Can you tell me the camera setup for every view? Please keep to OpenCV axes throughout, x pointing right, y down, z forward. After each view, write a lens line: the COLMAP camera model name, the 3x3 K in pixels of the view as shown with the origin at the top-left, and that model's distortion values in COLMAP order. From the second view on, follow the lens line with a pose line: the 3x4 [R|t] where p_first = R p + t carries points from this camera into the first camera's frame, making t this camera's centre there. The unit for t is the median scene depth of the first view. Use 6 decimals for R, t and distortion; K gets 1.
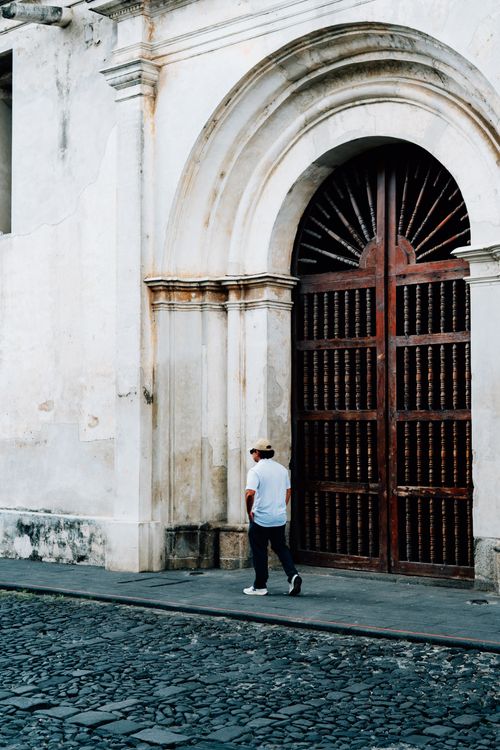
lens RADIAL K [[1168.4, 0, 251.2], [0, 1168.4, 374.9], [0, 0, 1]] dist [0.015168, 0.000000]
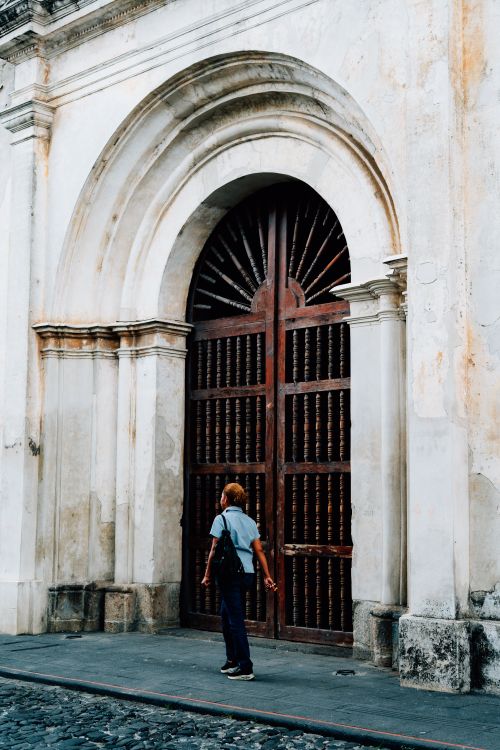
lens RADIAL K [[1092.5, 0, 250.2], [0, 1092.5, 375.0], [0, 0, 1]] dist [0.009417, 0.000000]
pose [[0.999565, 0.004716, -0.029110, 0.117232], [-0.006671, 0.997702, -0.067429, 0.018840], [0.028725, 0.067594, 0.997299, 0.117401]]
